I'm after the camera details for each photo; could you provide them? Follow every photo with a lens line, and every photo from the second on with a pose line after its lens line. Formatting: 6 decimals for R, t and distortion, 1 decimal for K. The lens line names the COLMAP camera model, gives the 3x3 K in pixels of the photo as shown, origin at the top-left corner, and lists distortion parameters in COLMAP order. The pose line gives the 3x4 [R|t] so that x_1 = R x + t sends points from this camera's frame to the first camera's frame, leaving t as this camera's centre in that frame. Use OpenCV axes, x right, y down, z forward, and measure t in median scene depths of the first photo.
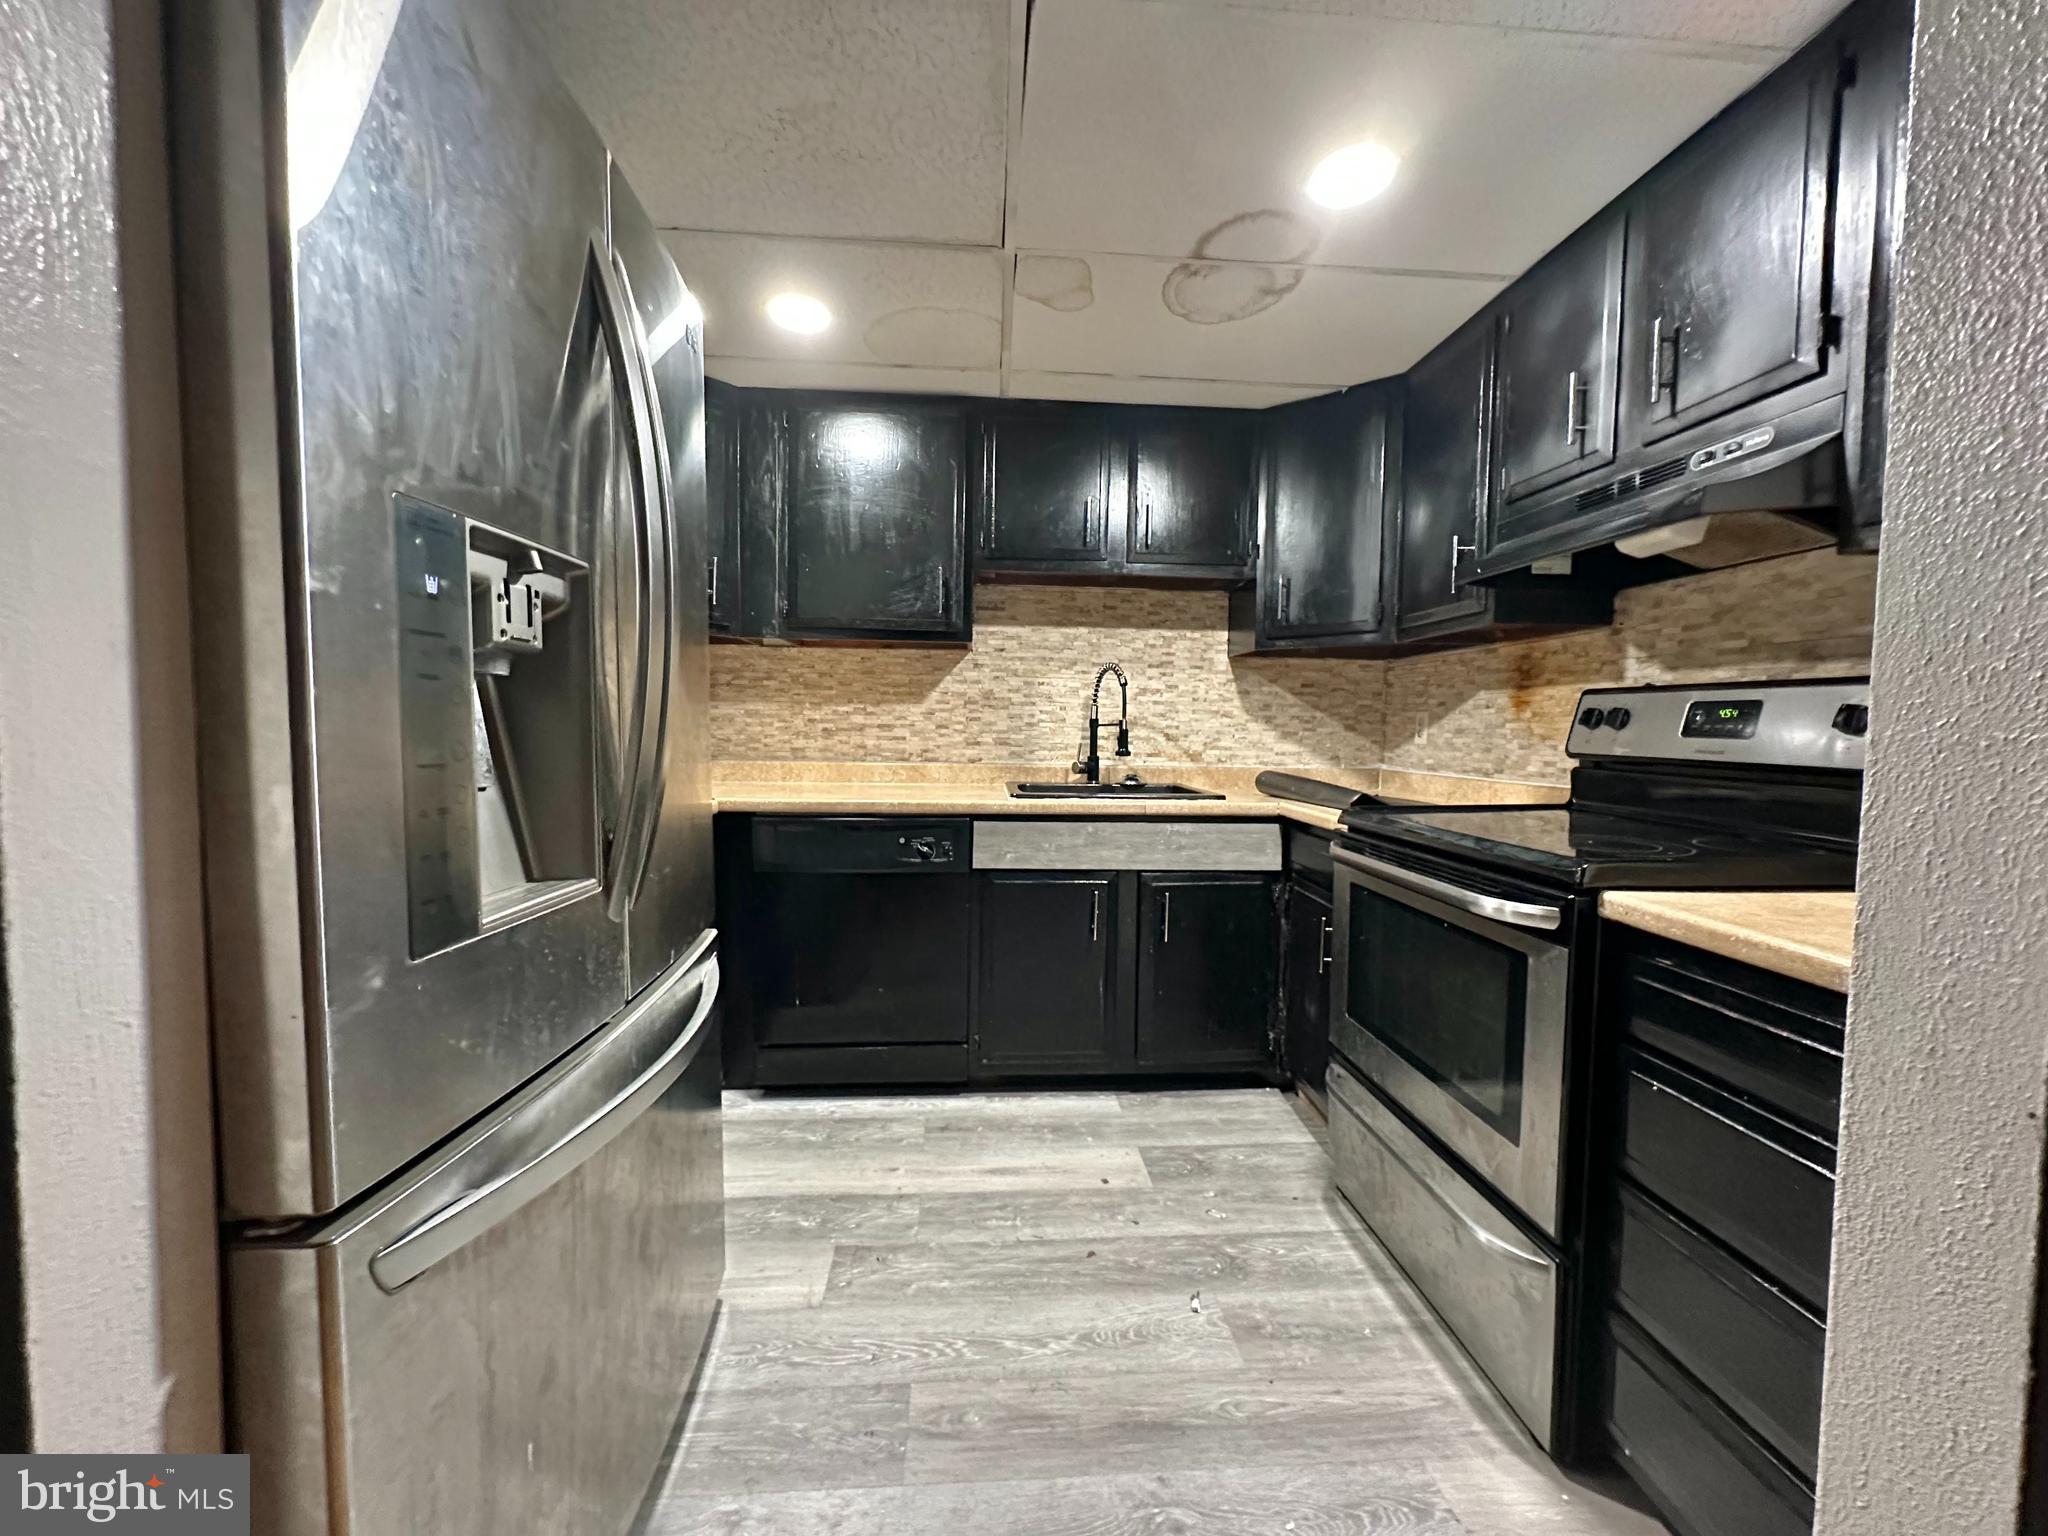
lens RADIAL K [[815.2, 0, 1025.7], [0, 815.2, 770.3], [0, 0, 1]] dist [-0.000086, -0.000174]
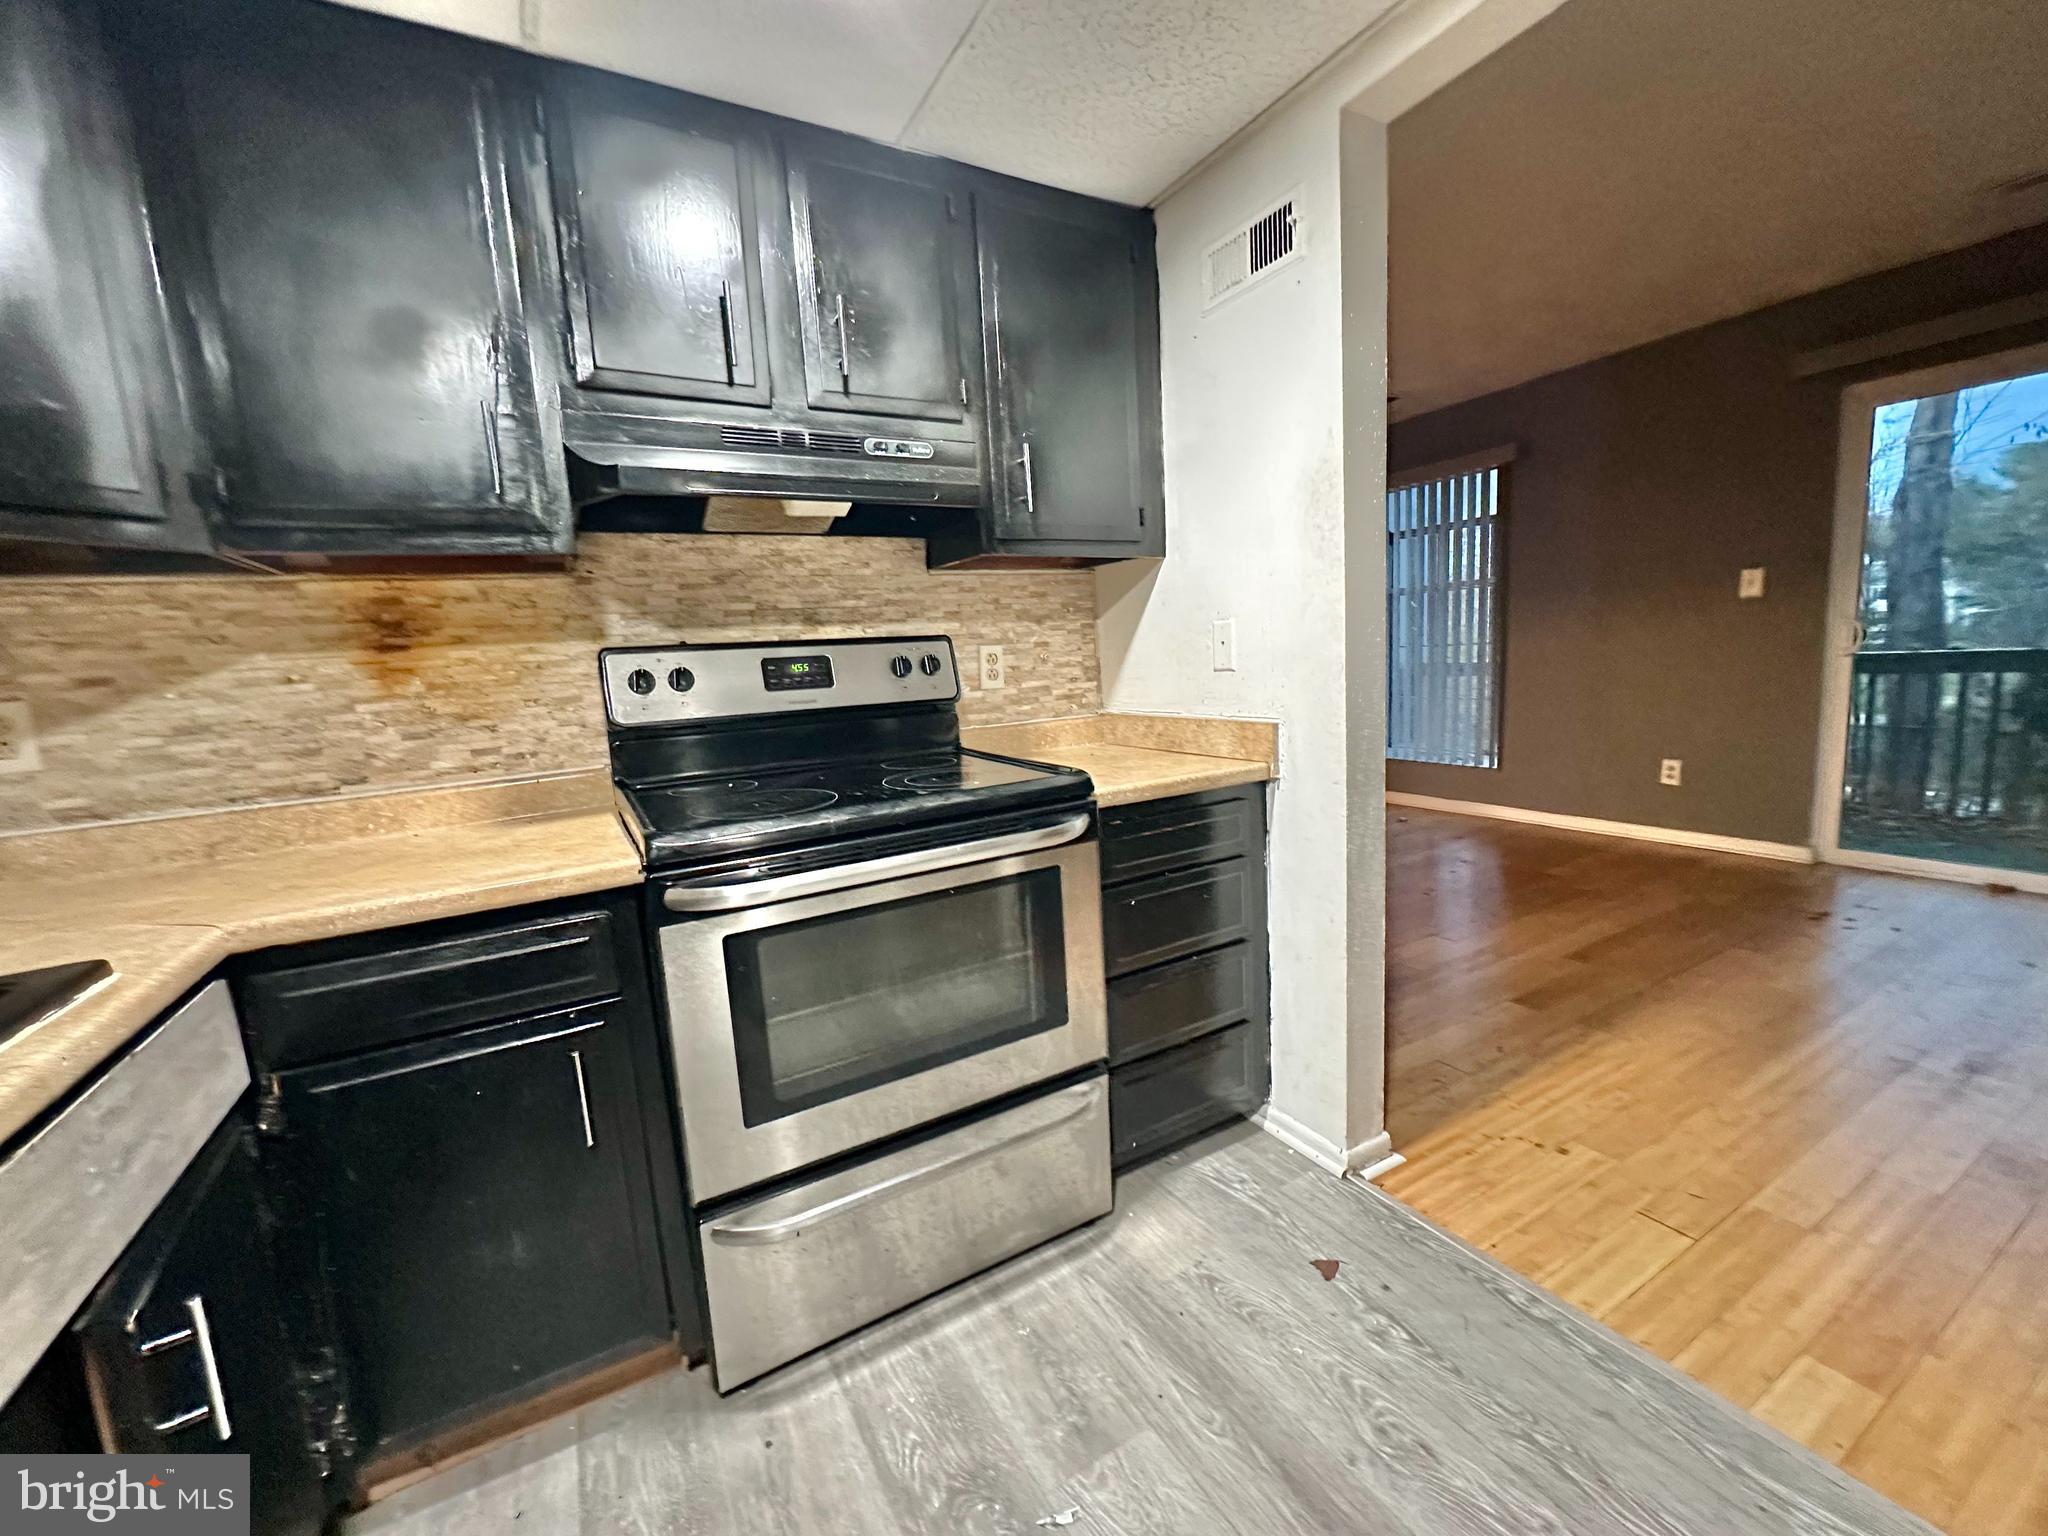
lens RADIAL K [[815.2, 0, 1025.7], [0, 815.2, 770.3], [0, 0, 1]] dist [-0.000086, -0.000174]
pose [[-0.436898, -0.115201, 0.892104, -0.220893], [0.105244, 0.978407, 0.177887, -0.067809], [-0.893333, 0.171607, -0.415340, 0.831603]]
